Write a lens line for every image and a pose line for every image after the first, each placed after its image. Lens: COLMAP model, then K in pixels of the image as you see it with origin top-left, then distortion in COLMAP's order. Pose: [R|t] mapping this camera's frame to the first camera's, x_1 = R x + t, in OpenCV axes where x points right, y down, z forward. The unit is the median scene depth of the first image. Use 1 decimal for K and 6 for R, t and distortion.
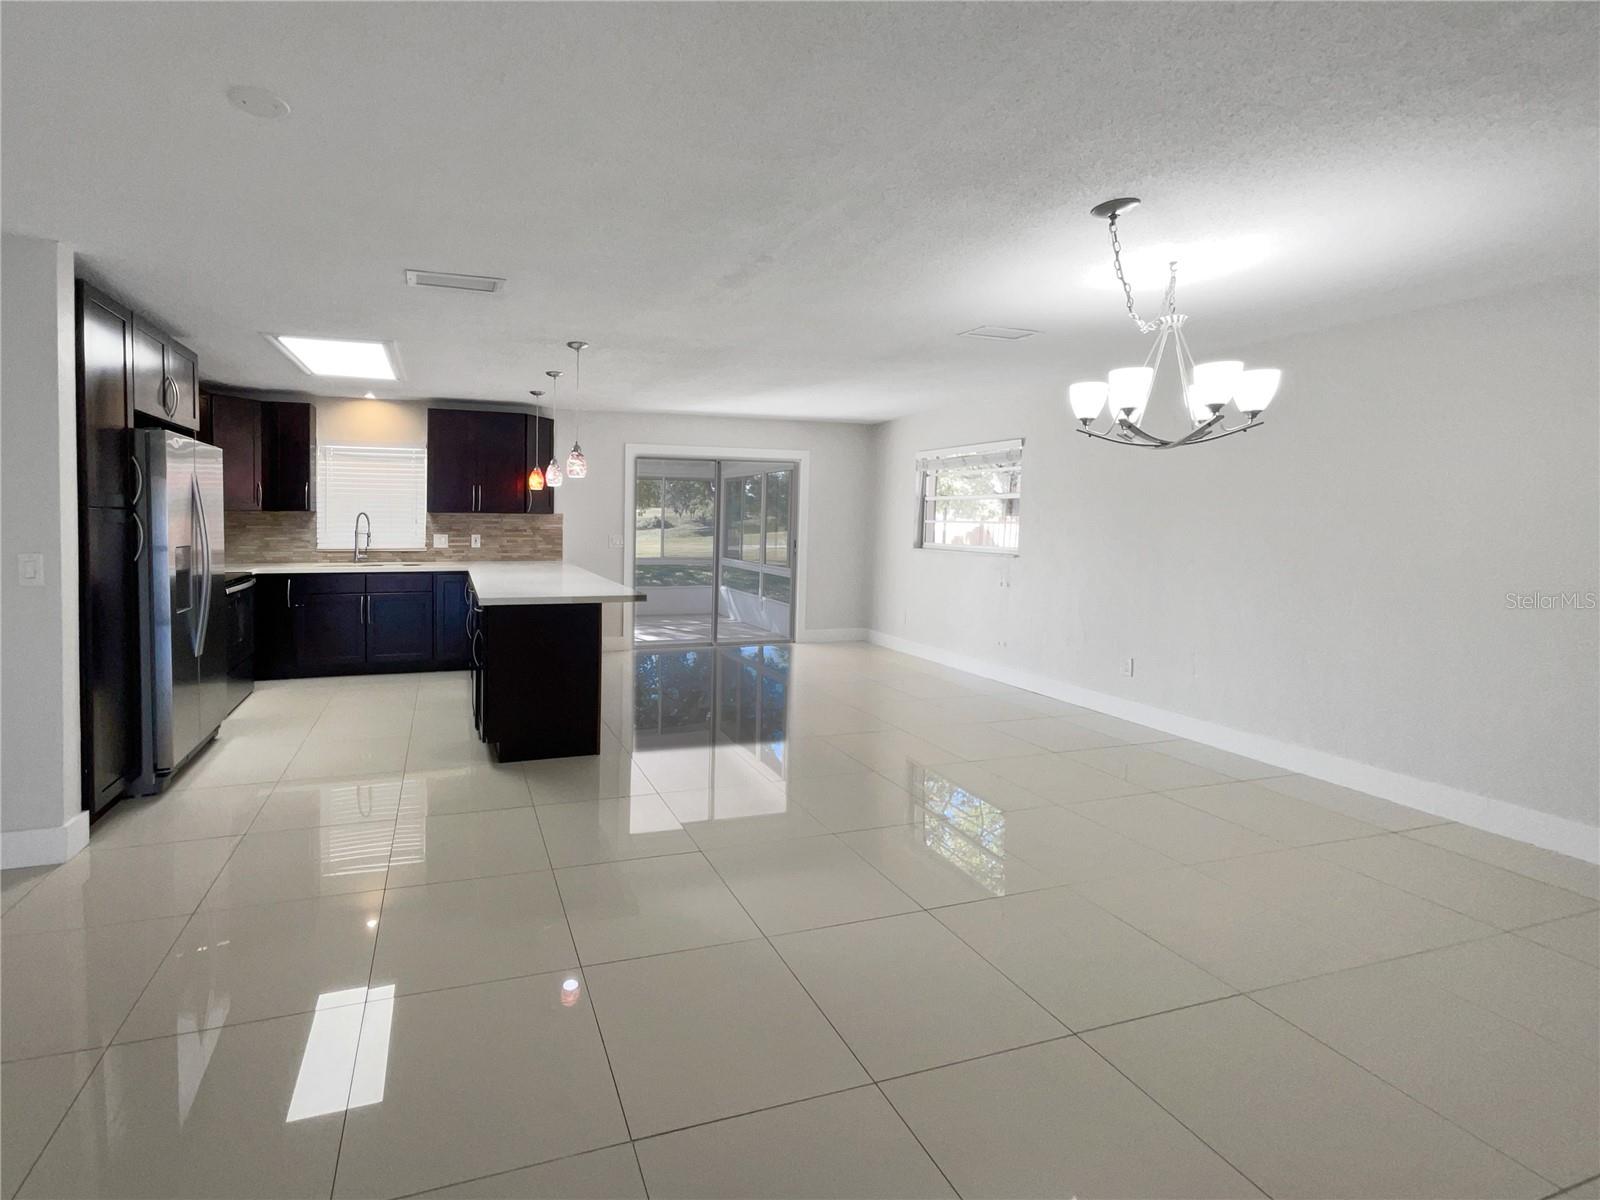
lens RADIAL K [[664.0, 0, 794.0], [0, 664.0, 528.5], [0, 0, 1]] dist [-0.001748, -0.000181]
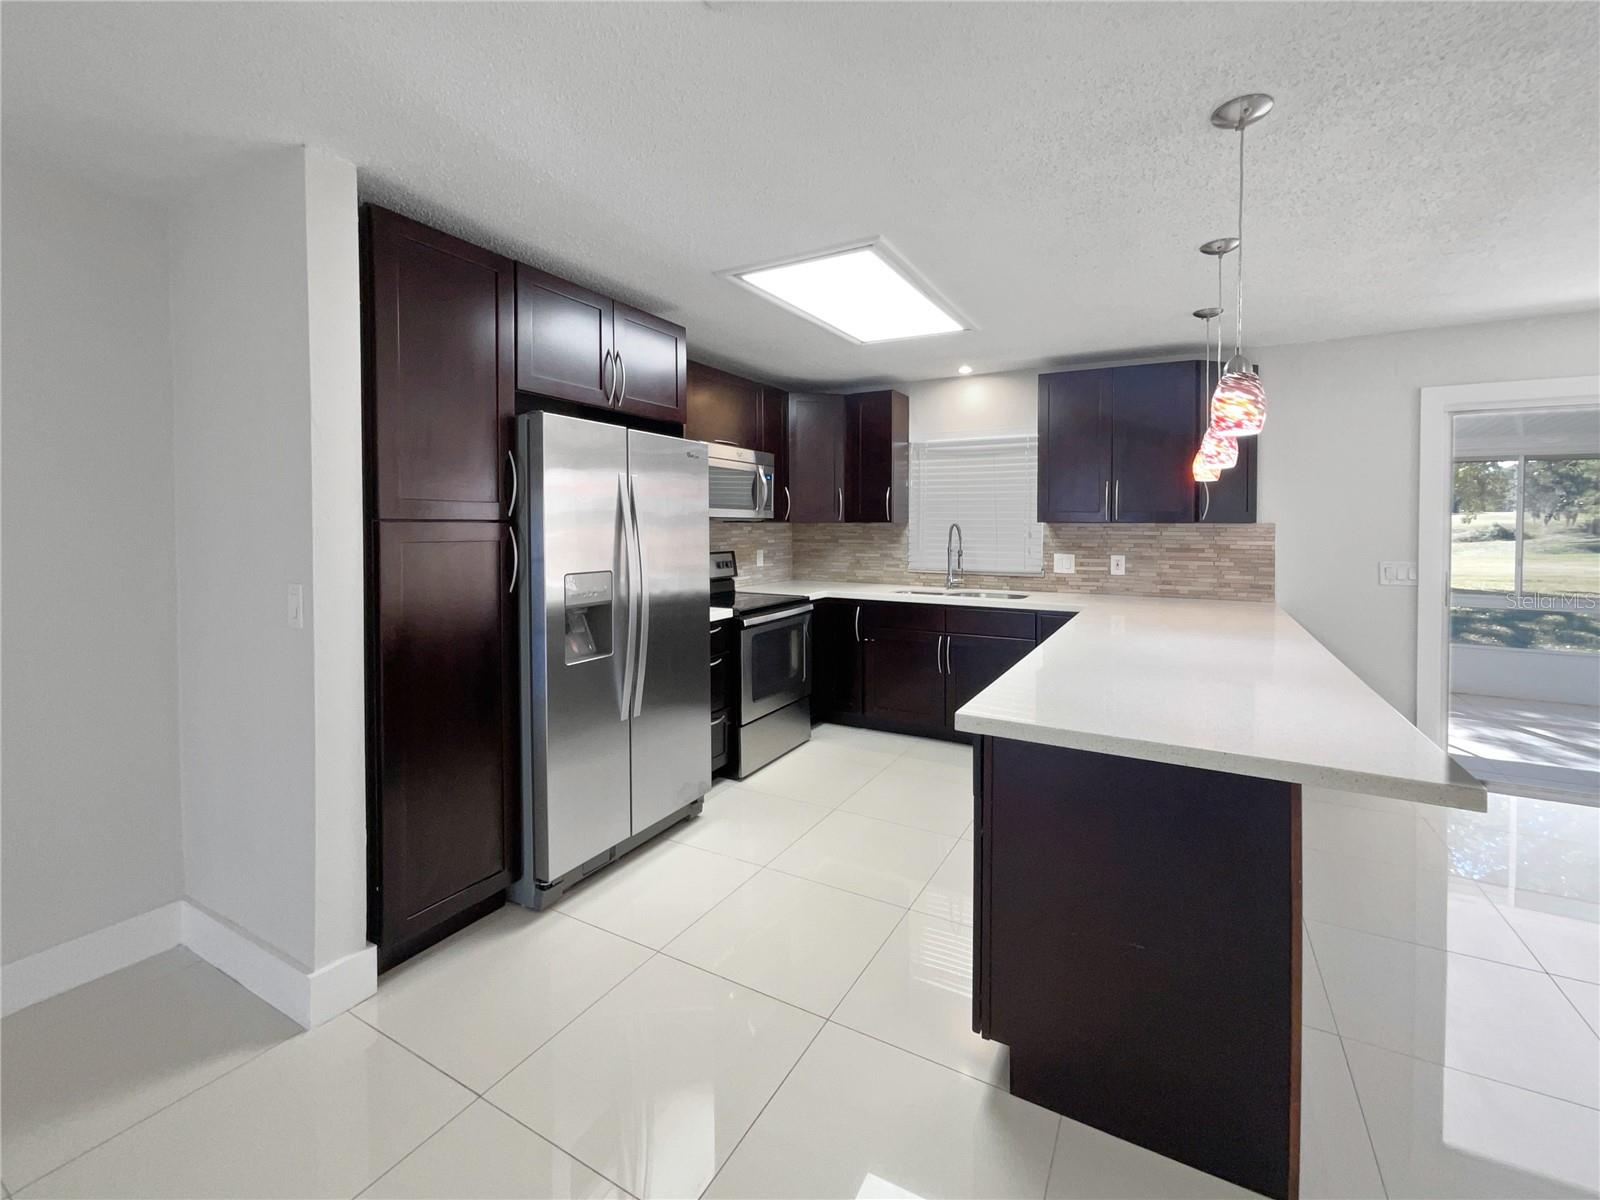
lens RADIAL K [[664.0, 0, 794.0], [0, 664.0, 528.5], [0, 0, 1]] dist [-0.001748, -0.000181]
pose [[0.523261, 0.000059, -0.852172, -0.083027], [-0.011404, 0.999911, -0.006934, -0.009374], [0.852096, 0.013347, 0.523215, 0.378794]]
